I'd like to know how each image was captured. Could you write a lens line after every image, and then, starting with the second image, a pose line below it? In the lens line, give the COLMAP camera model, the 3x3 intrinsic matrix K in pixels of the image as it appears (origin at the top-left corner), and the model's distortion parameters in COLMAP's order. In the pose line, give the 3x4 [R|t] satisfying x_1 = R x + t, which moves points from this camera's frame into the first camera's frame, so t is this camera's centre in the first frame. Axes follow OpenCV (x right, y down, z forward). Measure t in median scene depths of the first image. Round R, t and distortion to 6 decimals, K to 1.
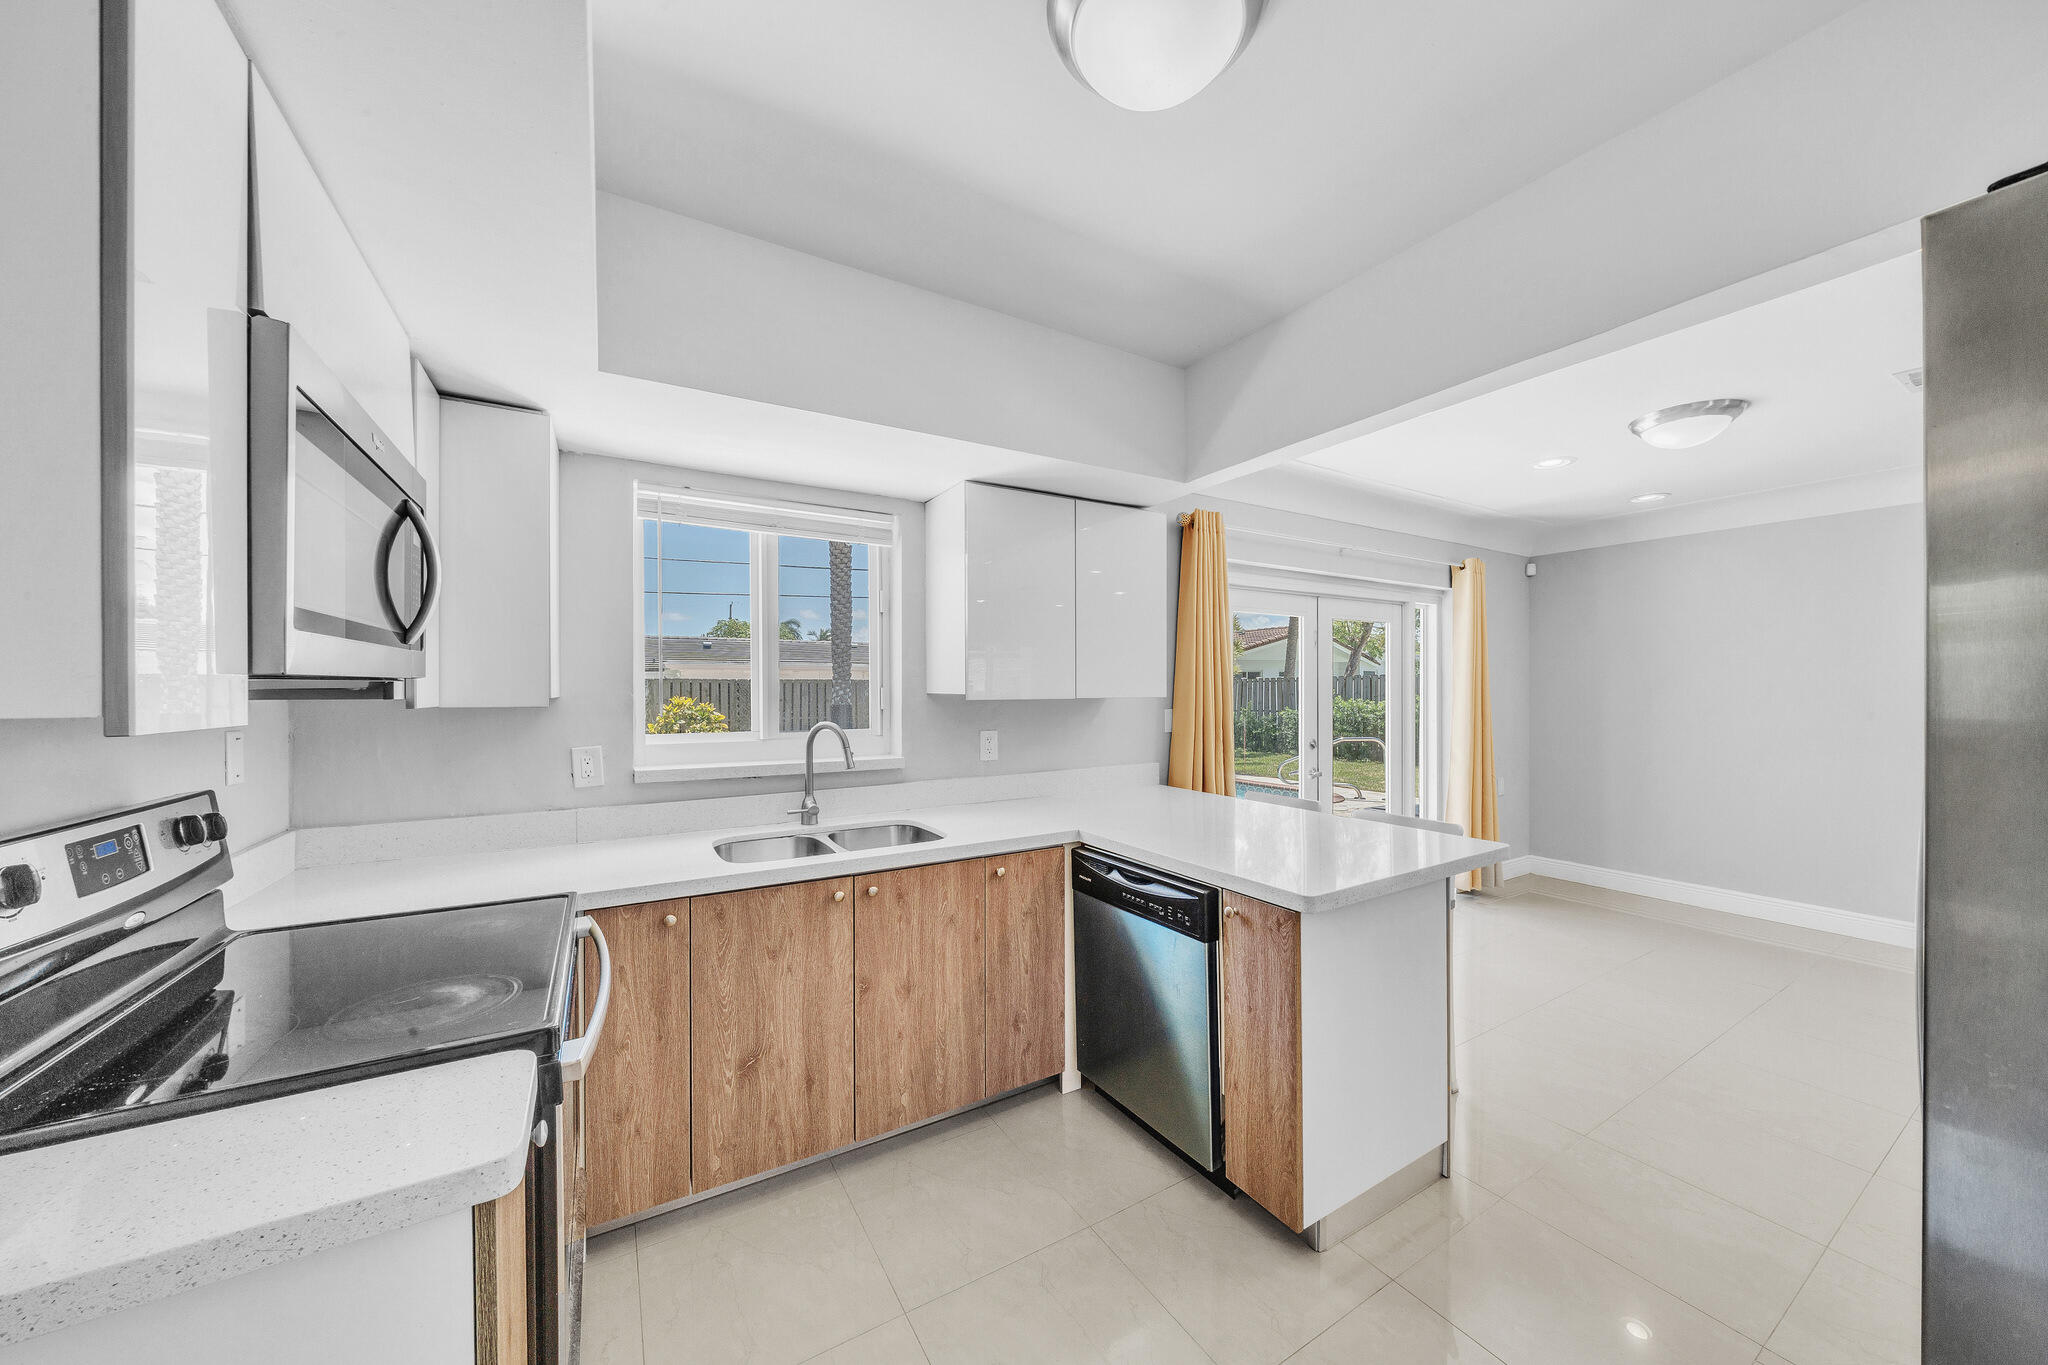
lens RADIAL K [[717.4, 0, 1021.5], [0, 717.4, 685.4], [0, 0, 1]] dist [-0.003510, -0.000106]
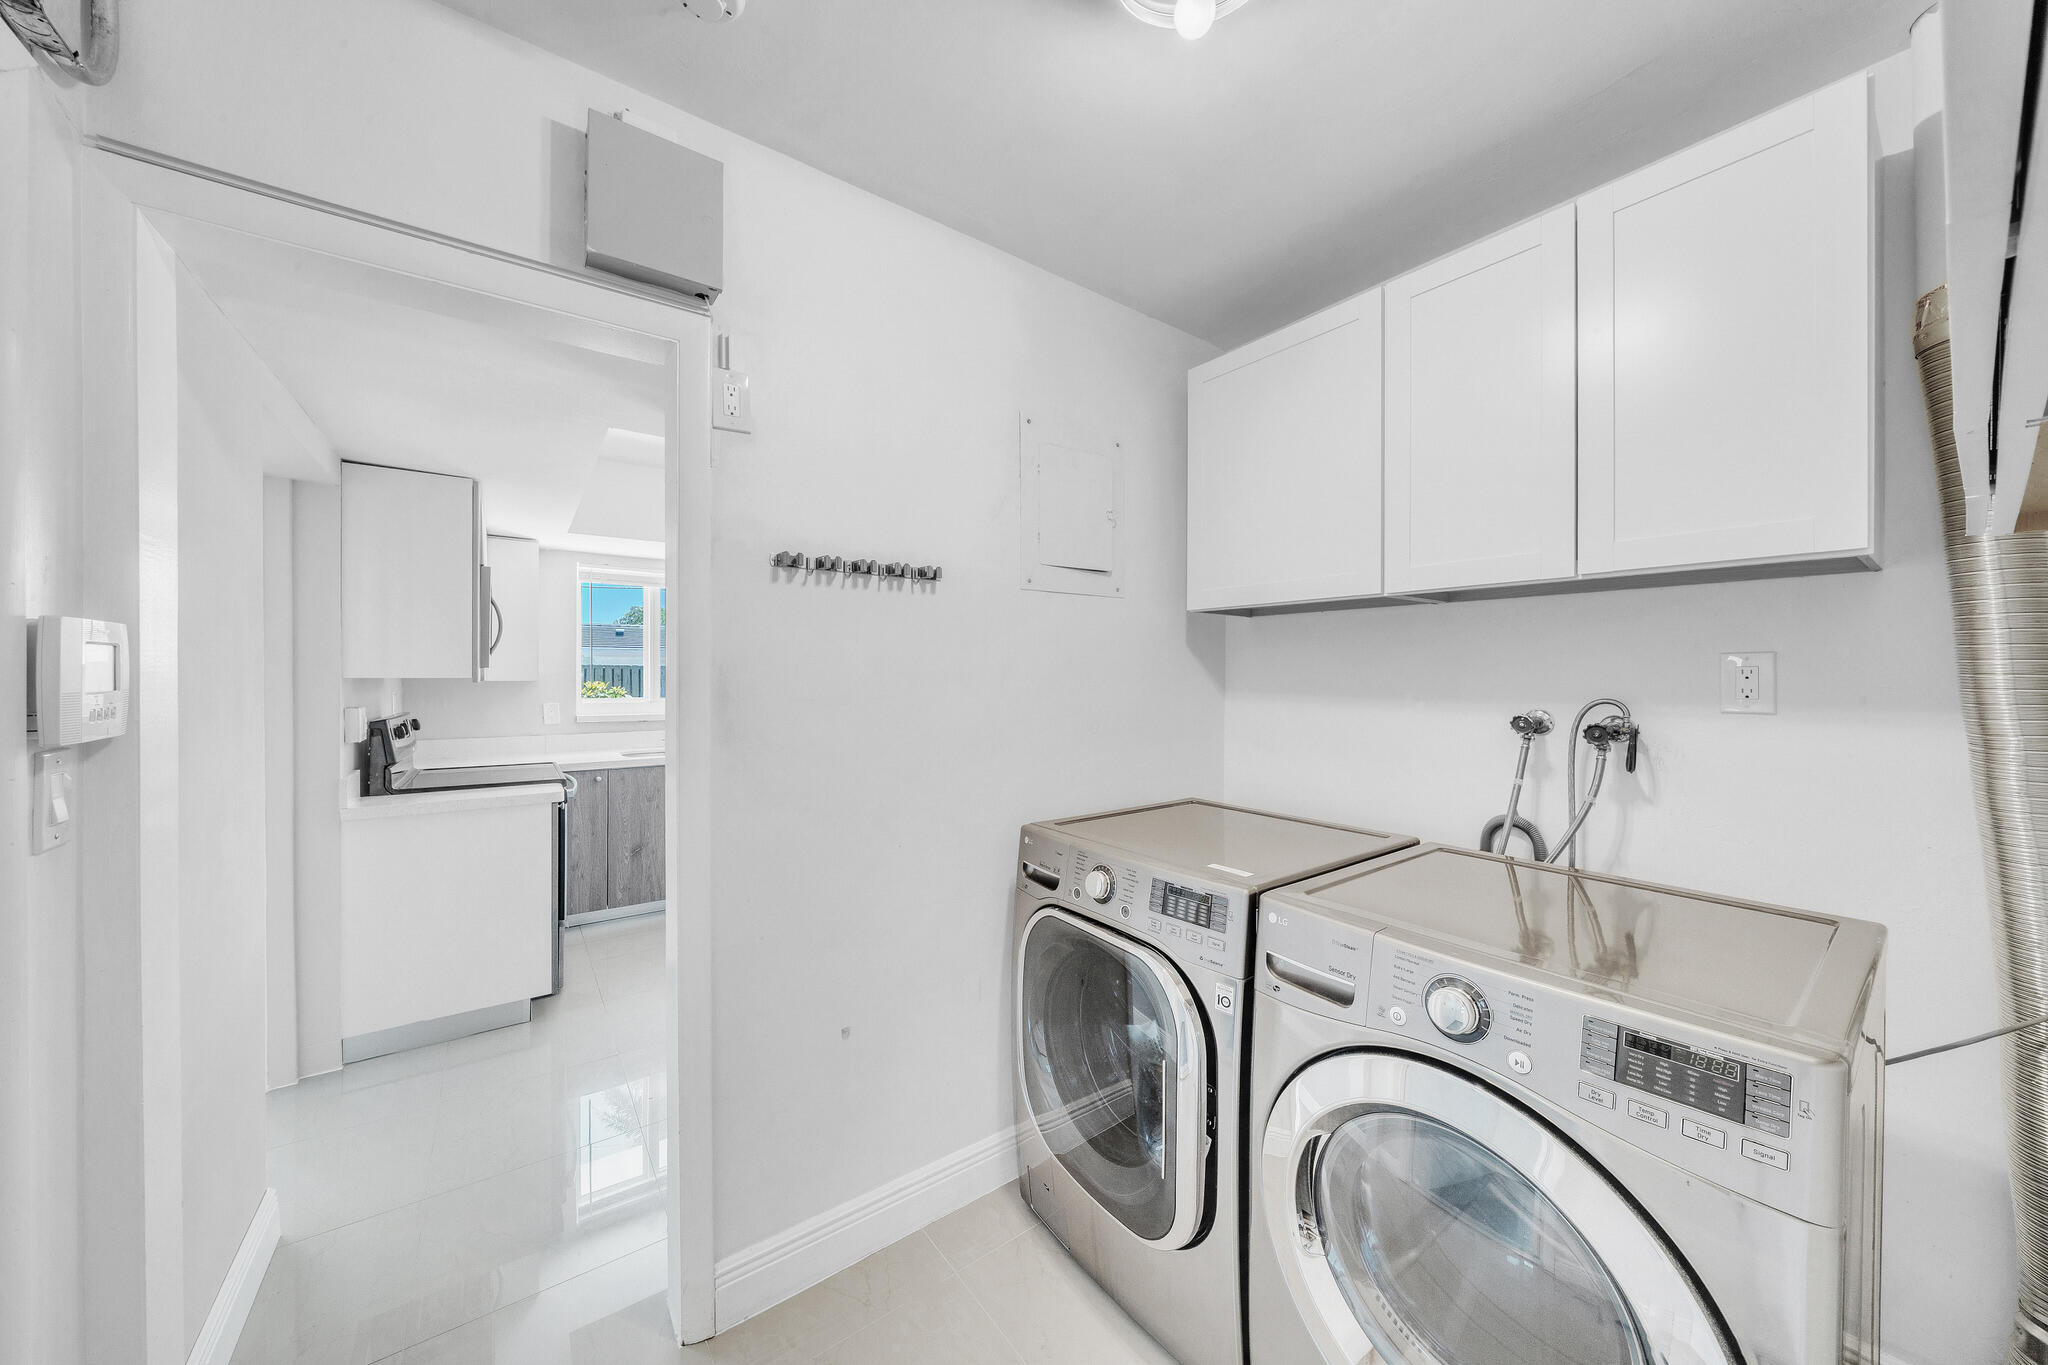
lens RADIAL K [[696.3, 0, 1016.5], [0, 696.3, 673.1], [0, 0, 1]] dist [-0.005780, -0.000104]
pose [[0.994439, 0.006125, 0.105137, 0.419119], [-0.006129, 0.999981, -0.000286, -0.002637], [-0.105137, -0.000360, 0.994458, -0.940578]]
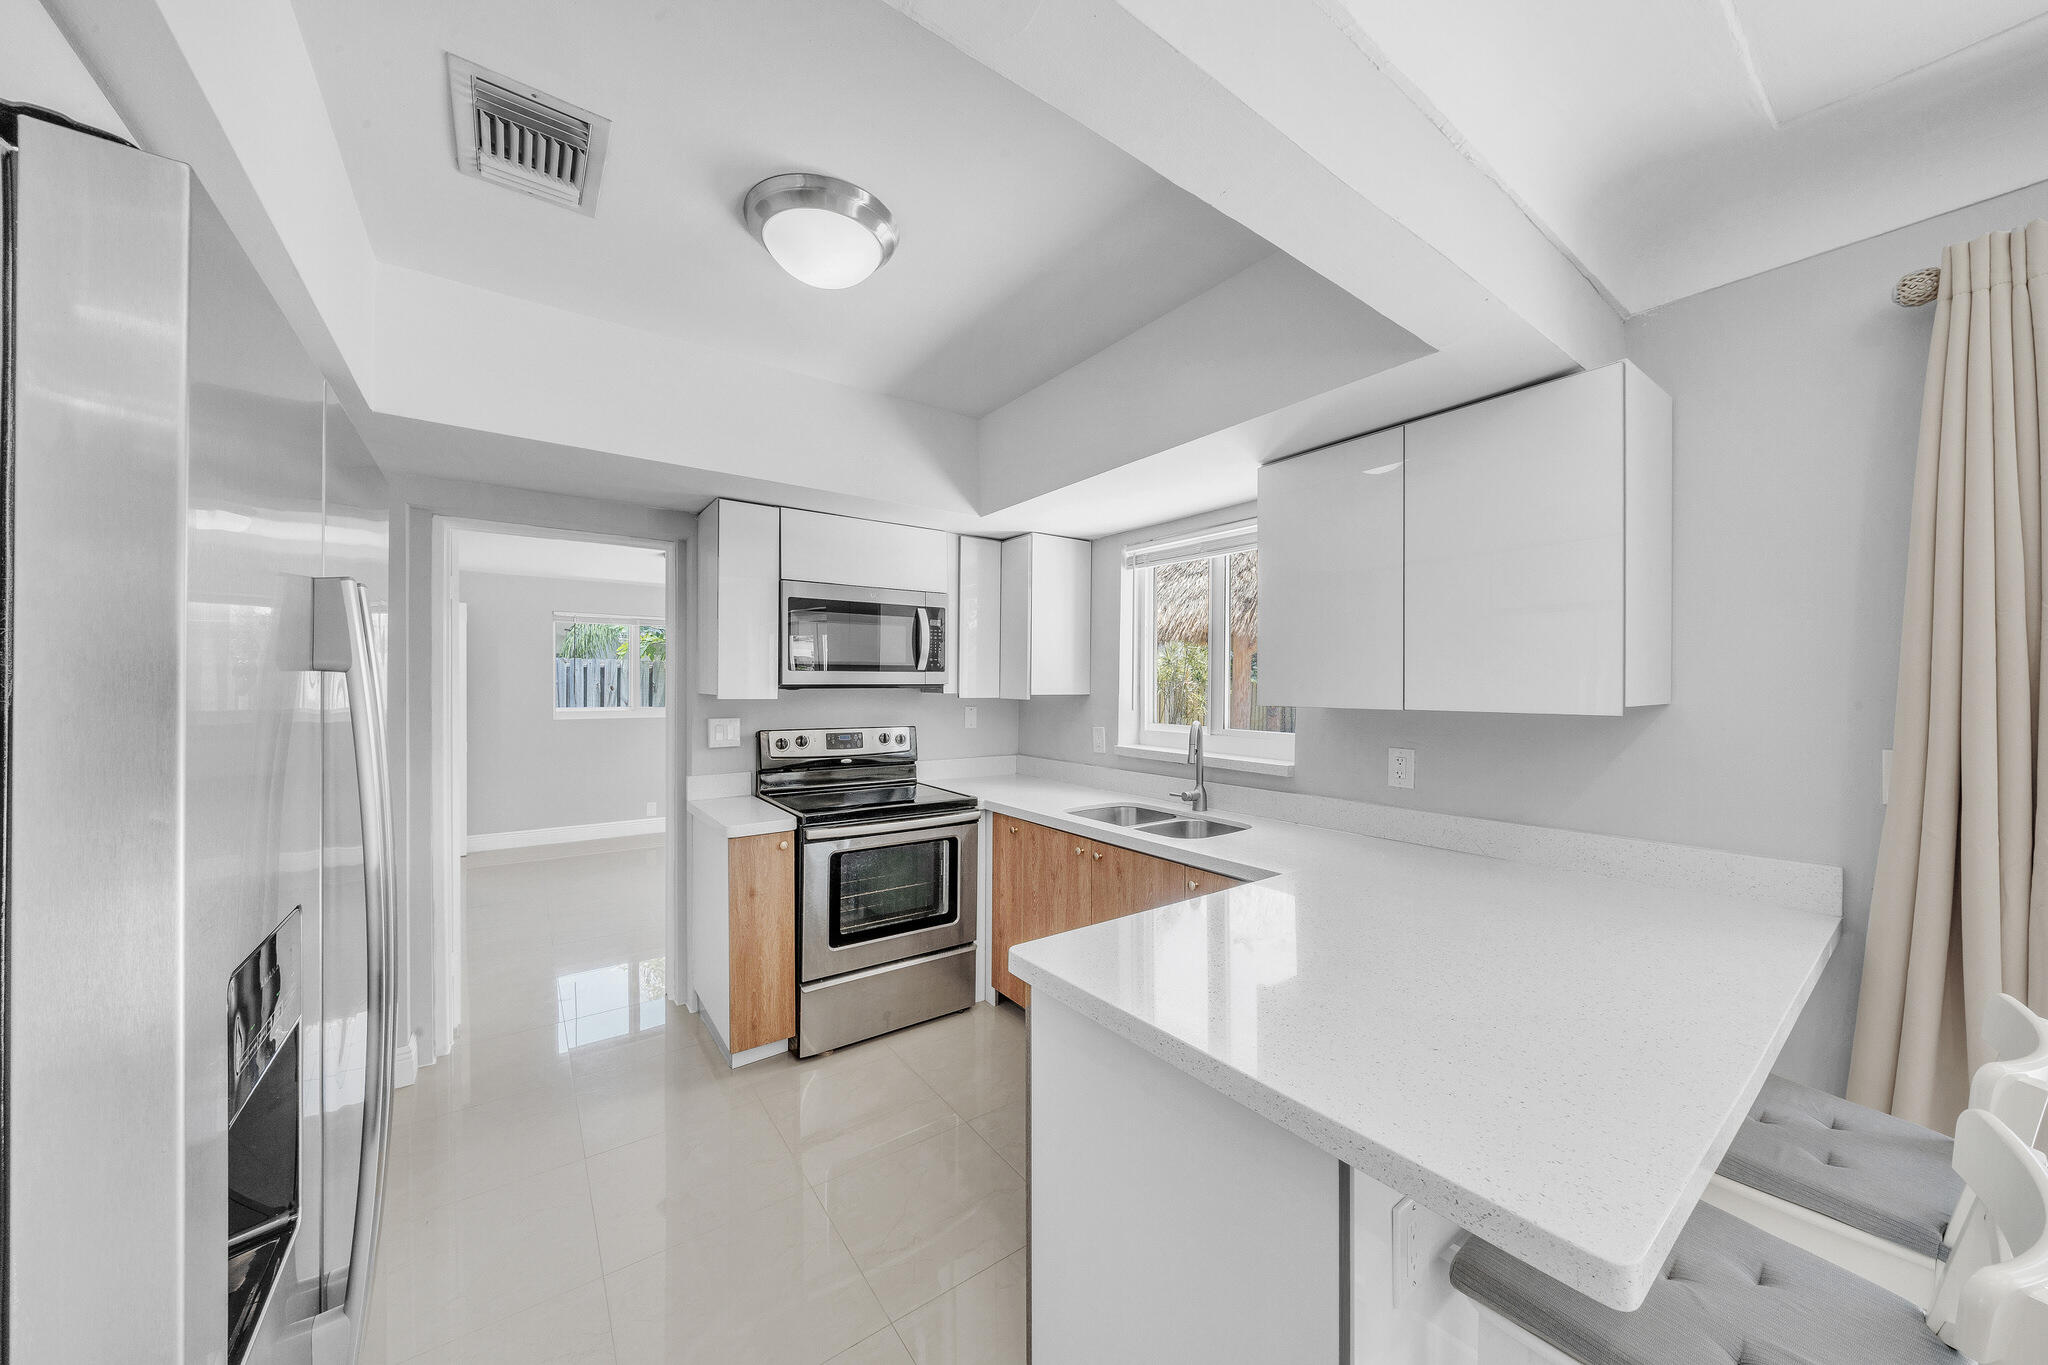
lens RADIAL K [[690.1, 0, 1016.3], [0, 690.1, 693.0], [0, 0, 1]] dist [-0.001899, -0.000021]
pose [[0.094358, 0.013562, -0.995446, 0.831538], [-0.003927, 0.999904, 0.013250, -0.007018], [0.995531, 0.002659, 0.094402, 0.654929]]
